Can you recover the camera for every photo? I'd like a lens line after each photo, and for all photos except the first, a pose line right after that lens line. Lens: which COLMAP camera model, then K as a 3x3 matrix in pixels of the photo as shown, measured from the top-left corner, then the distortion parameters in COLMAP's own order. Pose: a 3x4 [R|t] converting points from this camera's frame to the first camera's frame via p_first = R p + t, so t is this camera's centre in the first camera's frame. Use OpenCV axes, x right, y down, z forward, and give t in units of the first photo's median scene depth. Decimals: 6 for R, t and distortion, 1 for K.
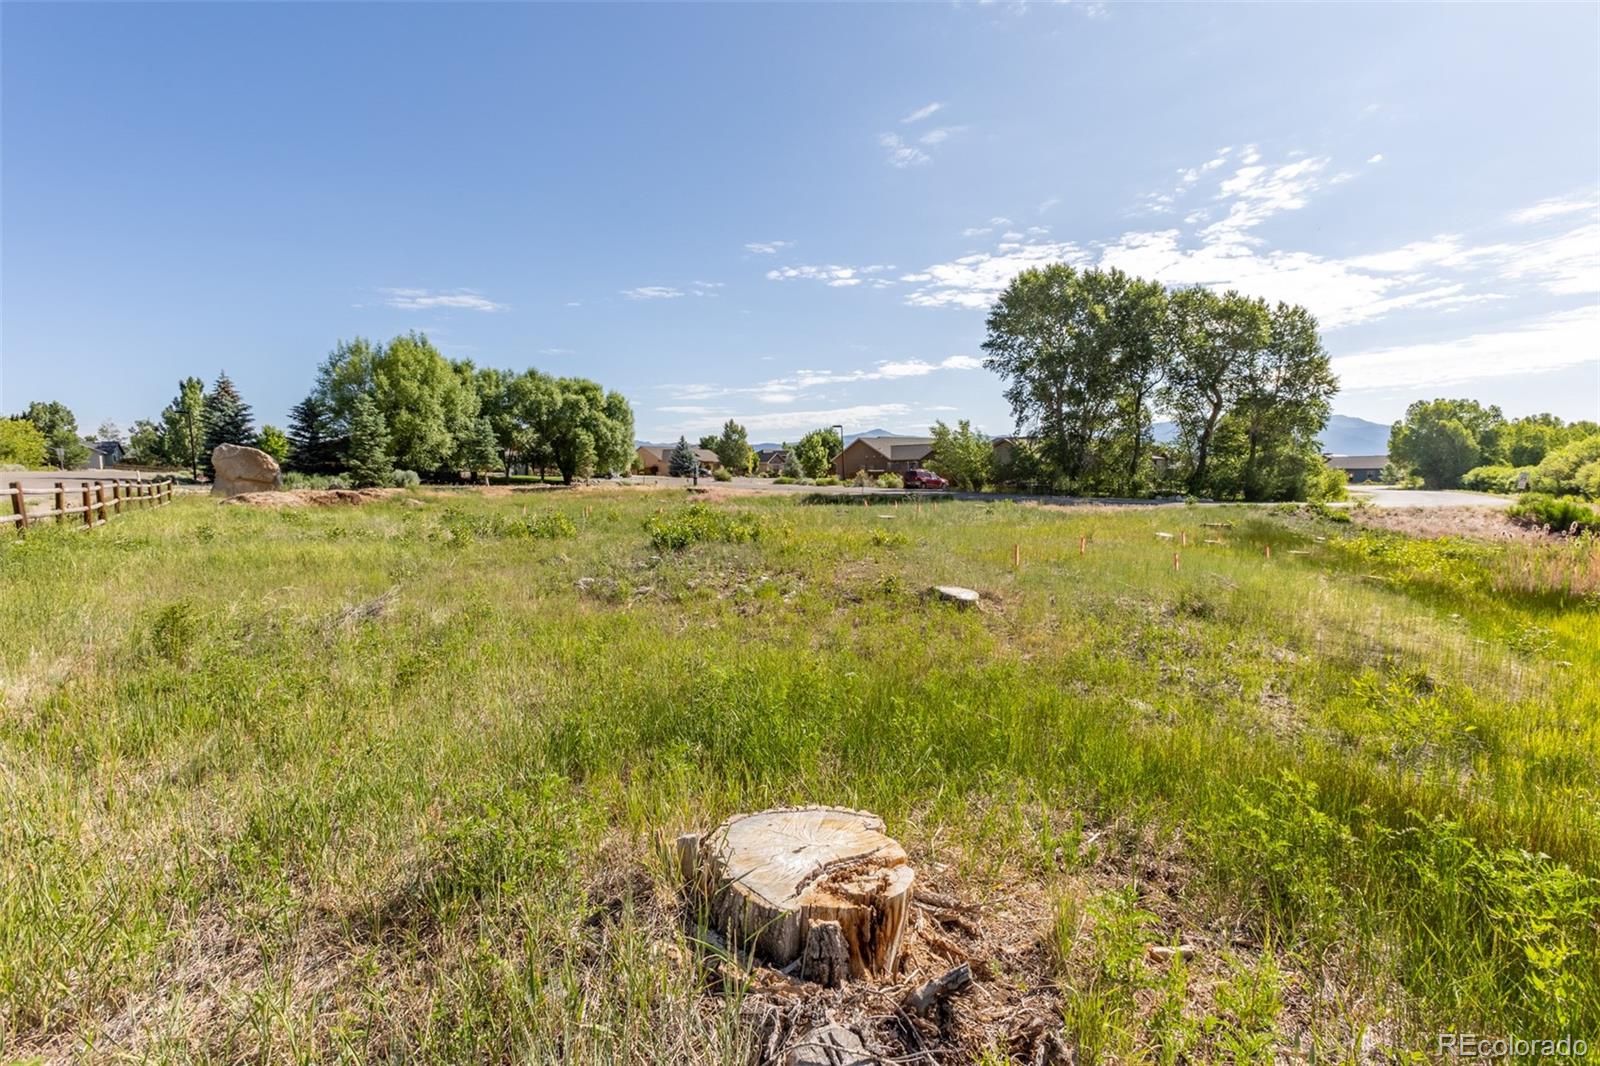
lens RADIAL K [[712.6, 0, 801.5], [0, 712.6, 499.7], [0, 0, 1]] dist [-0.013788, 0.010151]
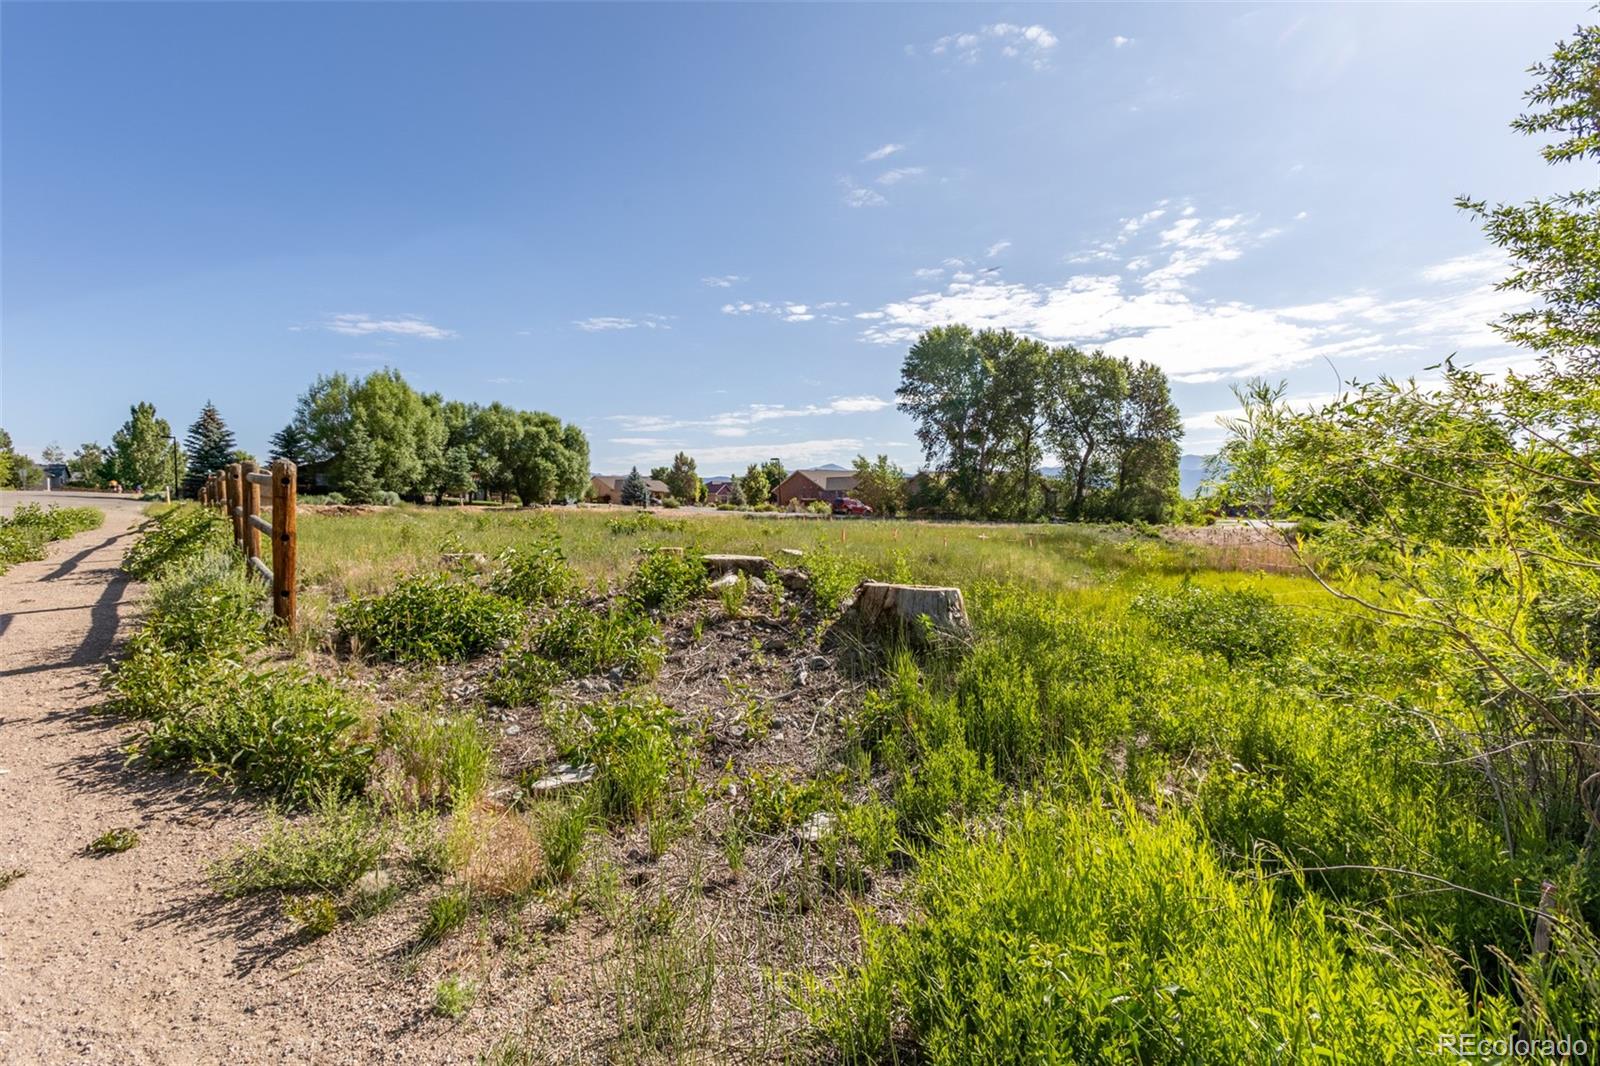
lens RADIAL K [[712.6, 0, 801.3], [0, 712.6, 520.0], [0, 0, 1]] dist [-0.013788, 0.010151]
pose [[0.997821, 0.008498, 0.065432, 0.022435], [-0.007246, 0.999786, -0.019355, 0.015913], [-0.065582, 0.018839, 0.997669, -0.131102]]
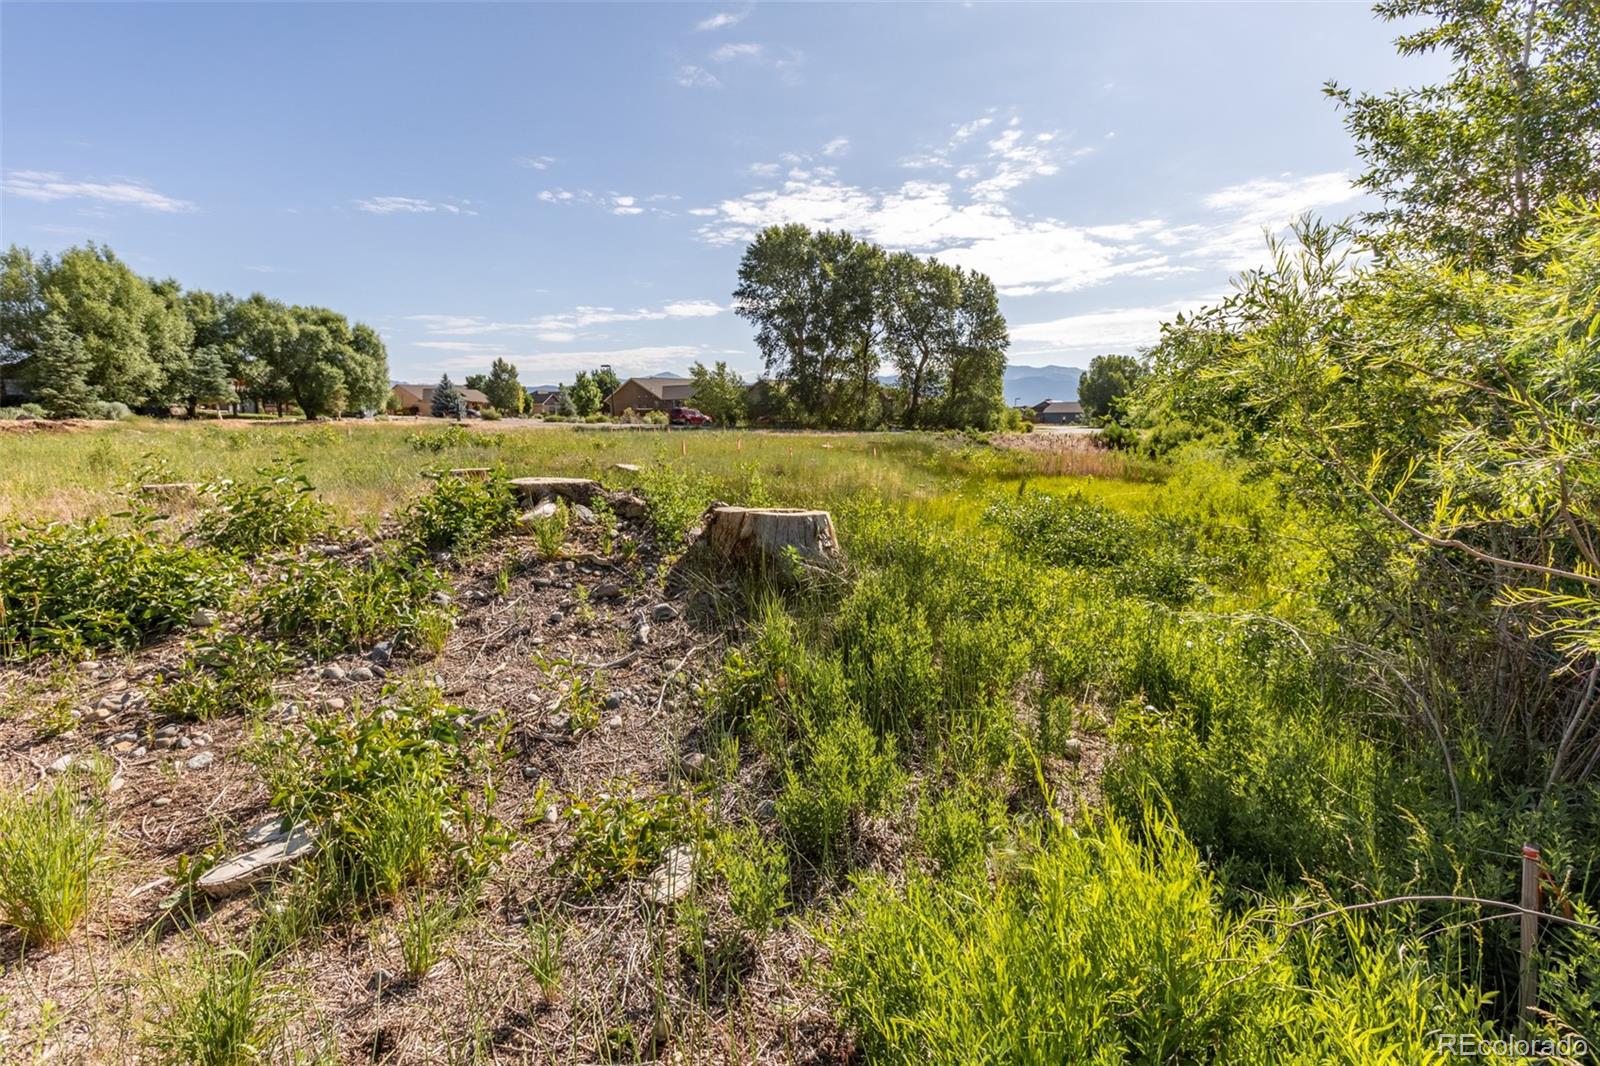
lens RADIAL K [[712.6, 0, 803.2], [0, 712.6, 531.7], [0, 0, 1]] dist [-0.013788, 0.010151]
pose [[0.957826, -0.043768, 0.283997, 0.024040], [0.009086, 0.992451, 0.122304, 0.015339], [-0.287206, -0.114566, 0.950993, -0.112961]]
